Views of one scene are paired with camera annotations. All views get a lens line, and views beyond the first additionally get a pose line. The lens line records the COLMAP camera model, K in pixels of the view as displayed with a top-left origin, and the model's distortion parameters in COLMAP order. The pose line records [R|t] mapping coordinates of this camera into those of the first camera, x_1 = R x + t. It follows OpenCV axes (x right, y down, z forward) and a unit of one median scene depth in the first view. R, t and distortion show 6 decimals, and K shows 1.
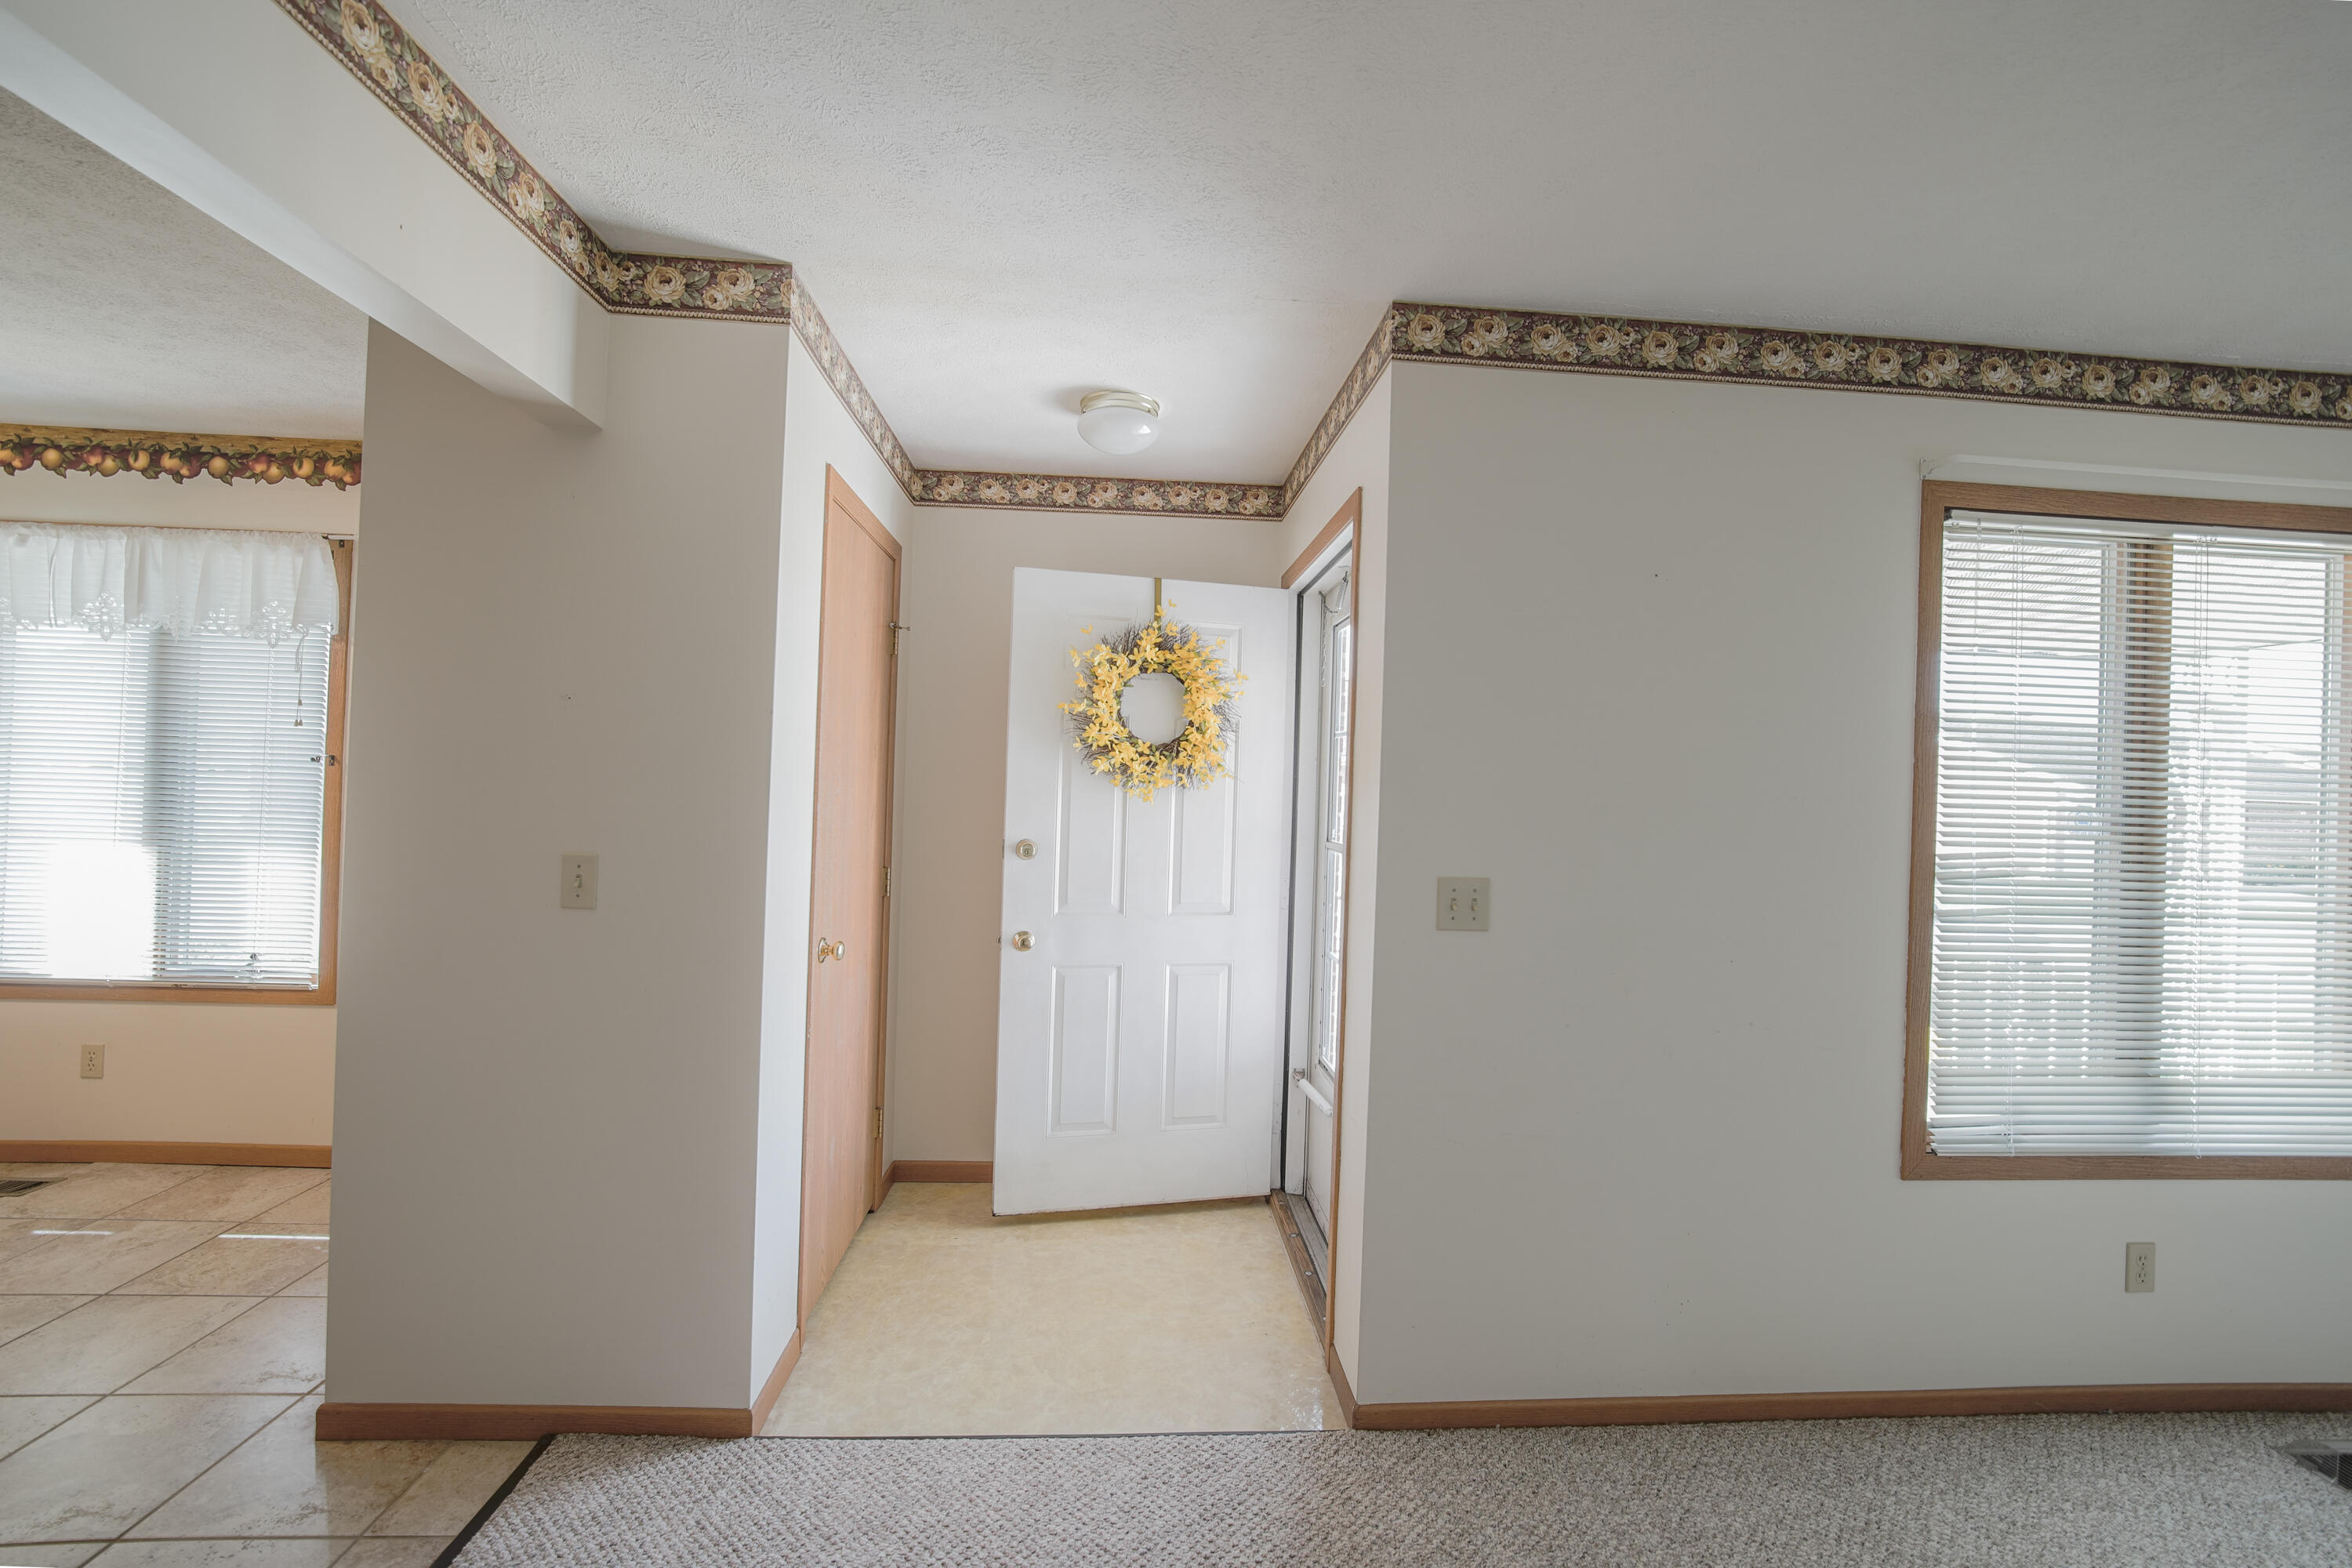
lens RADIAL K [[869.8, 0, 1211.0], [0, 869.8, 781.5], [0, 0, 1]] dist [-0.018966, 0.004103]
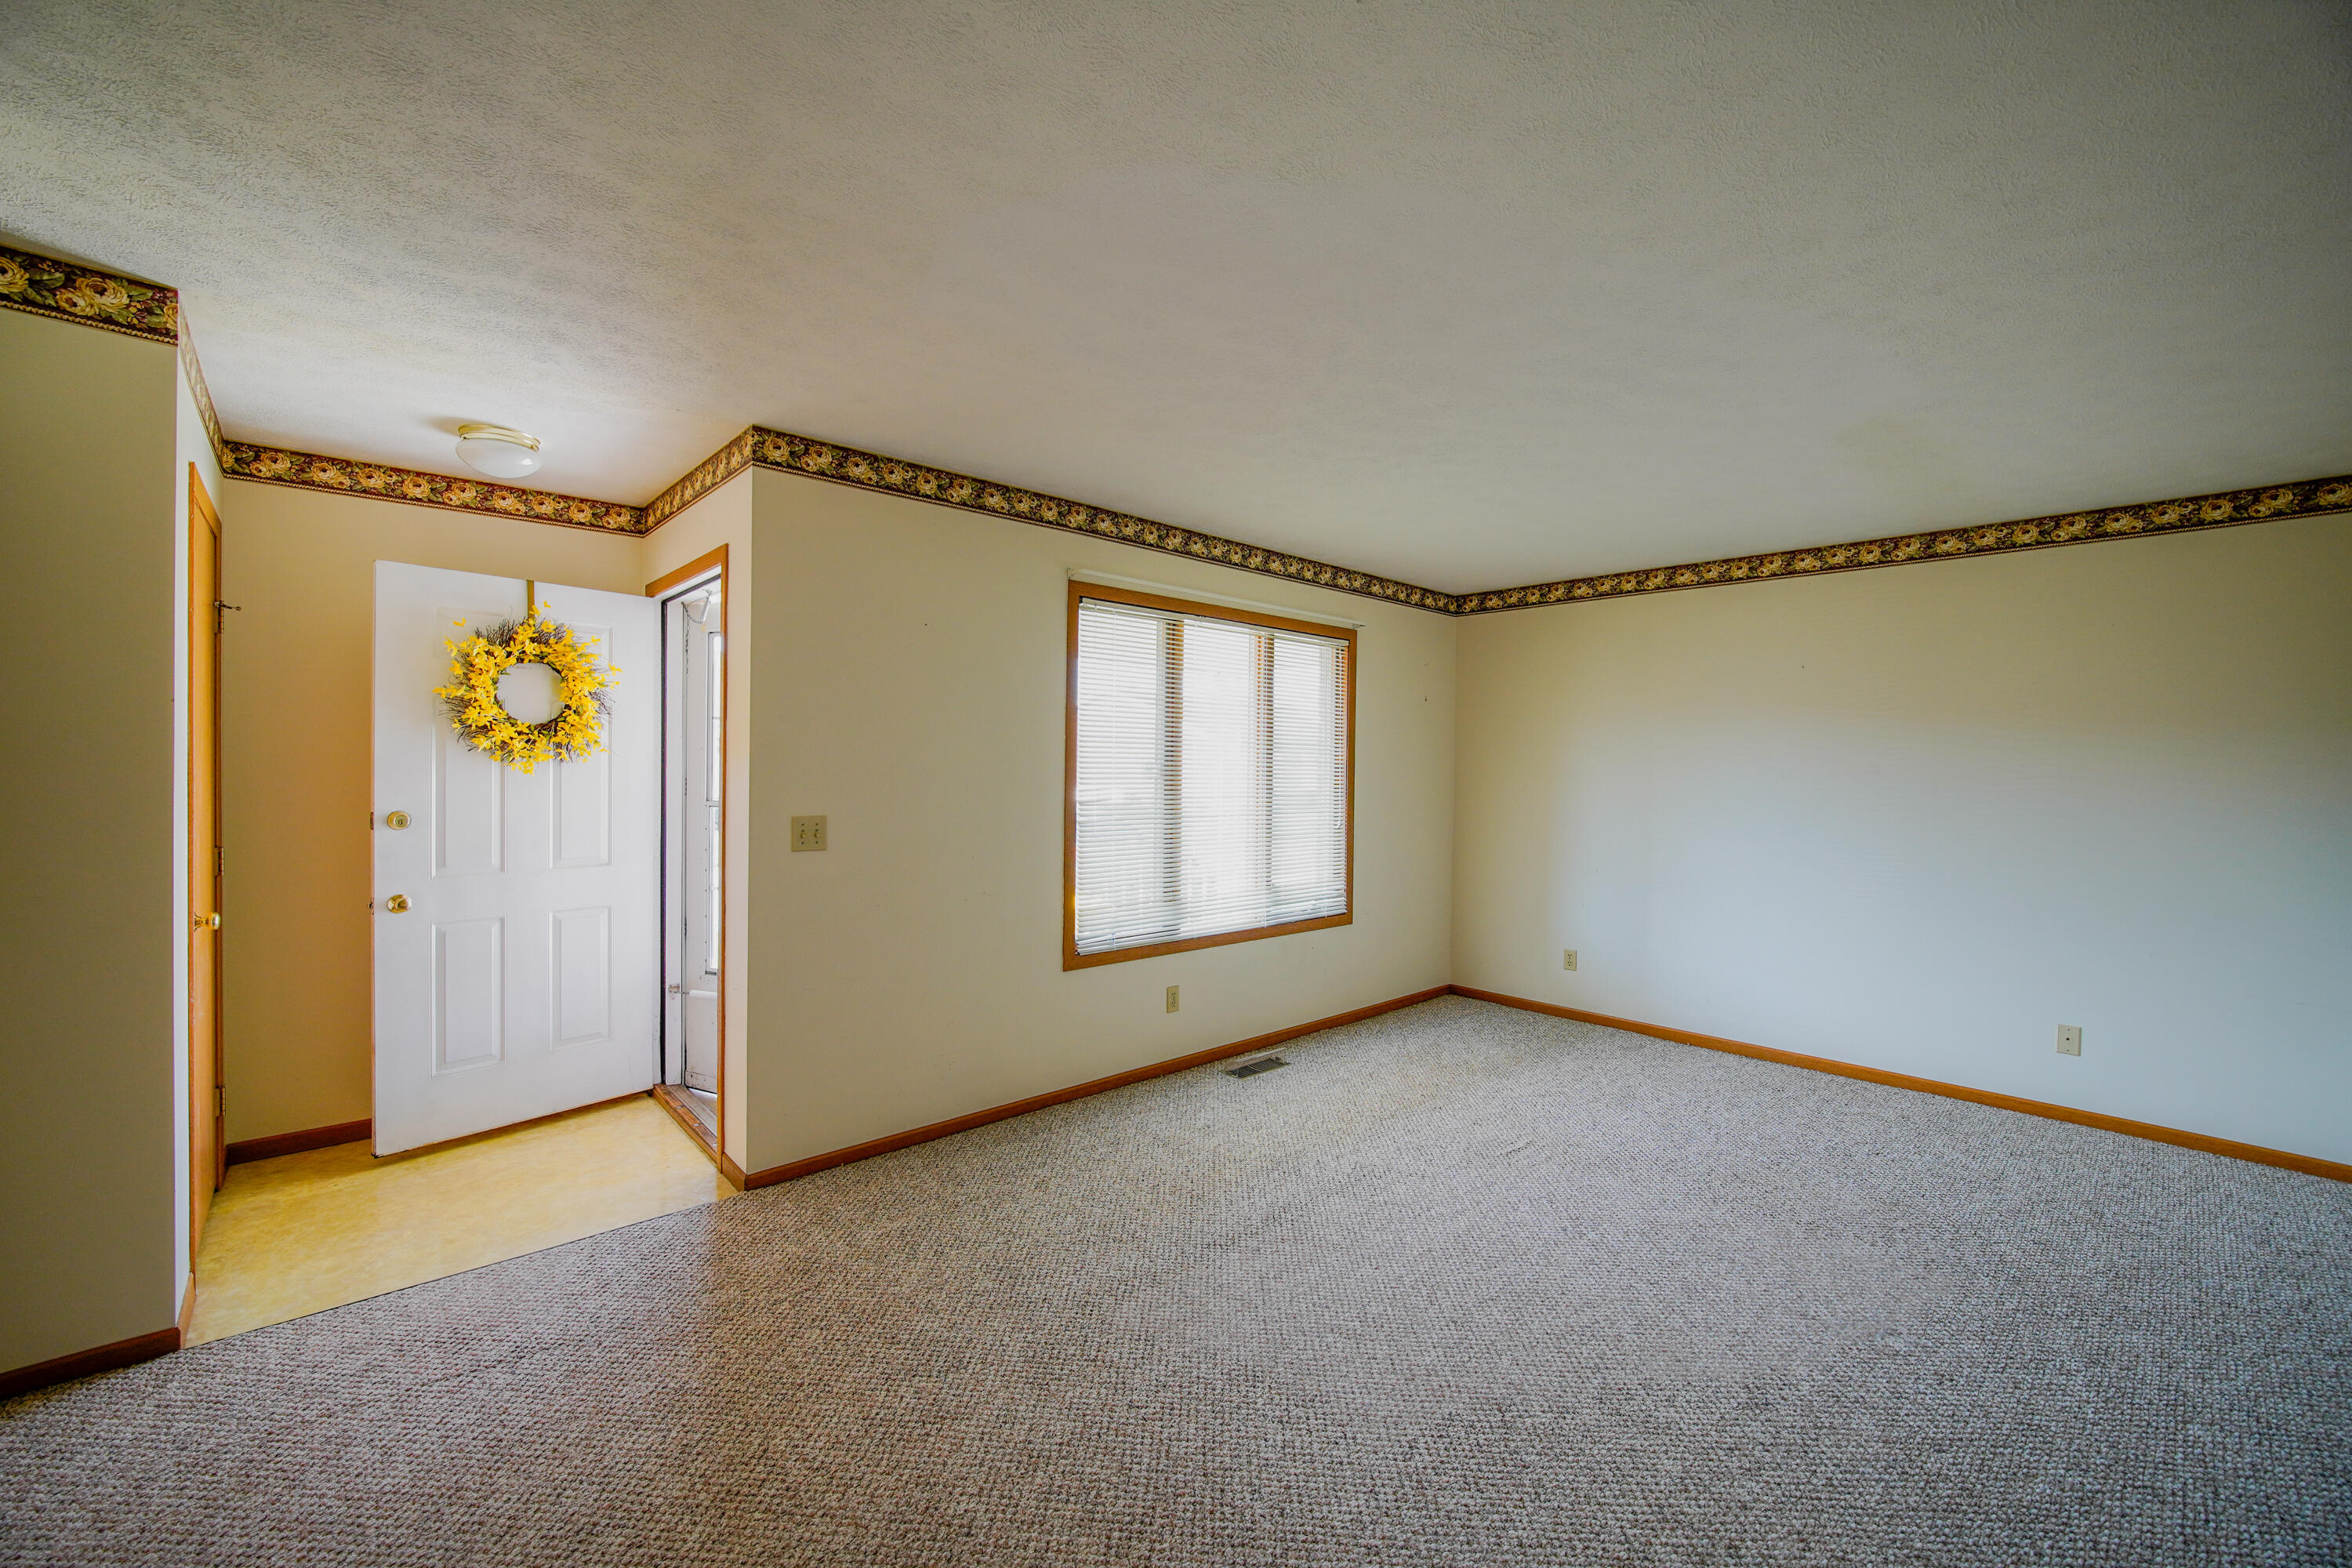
lens RADIAL K [[943.5, 0, 1178.1], [0, 943.5, 773.5], [0, 0, 1]] dist [-0.023994, 0.005611]
pose [[0.776800, -0.028387, 0.629107, -0.186822], [0.010884, 0.999440, 0.031658, -0.007533], [-0.629653, -0.017745, 0.776674, -0.531455]]
